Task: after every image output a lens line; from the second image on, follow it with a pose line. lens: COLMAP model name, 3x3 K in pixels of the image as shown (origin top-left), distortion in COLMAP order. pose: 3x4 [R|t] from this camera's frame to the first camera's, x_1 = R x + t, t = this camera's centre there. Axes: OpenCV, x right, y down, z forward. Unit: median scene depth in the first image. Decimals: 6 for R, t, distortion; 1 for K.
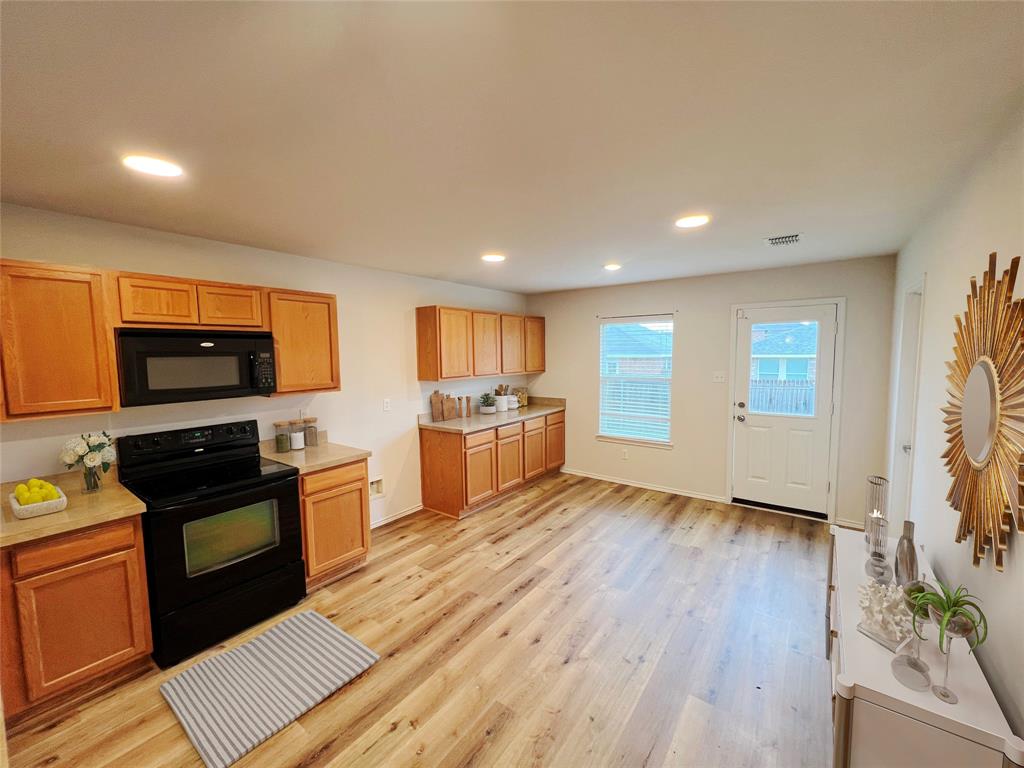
lens RADIAL K [[409.2, 0, 512.0], [0, 409.2, 384.0], [0, 0, 1]] dist [0.000576, 0.000197]
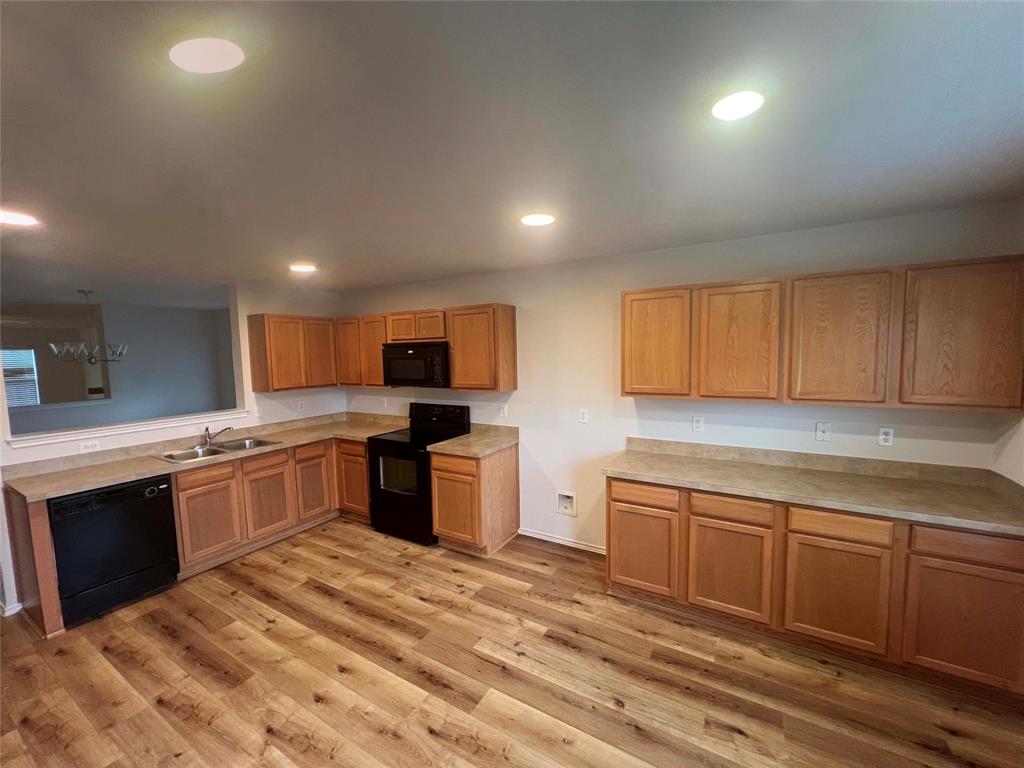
lens RADIAL K [[409.2, 0, 512.0], [0, 409.2, 384.0], [0, 0, 1]] dist [0.000576, 0.000197]
pose [[0.104551, 0.089275, -0.990504, 0.656891], [-0.061500, 0.994637, 0.083156, -0.097418], [0.992616, 0.052222, 0.109481, 0.930049]]
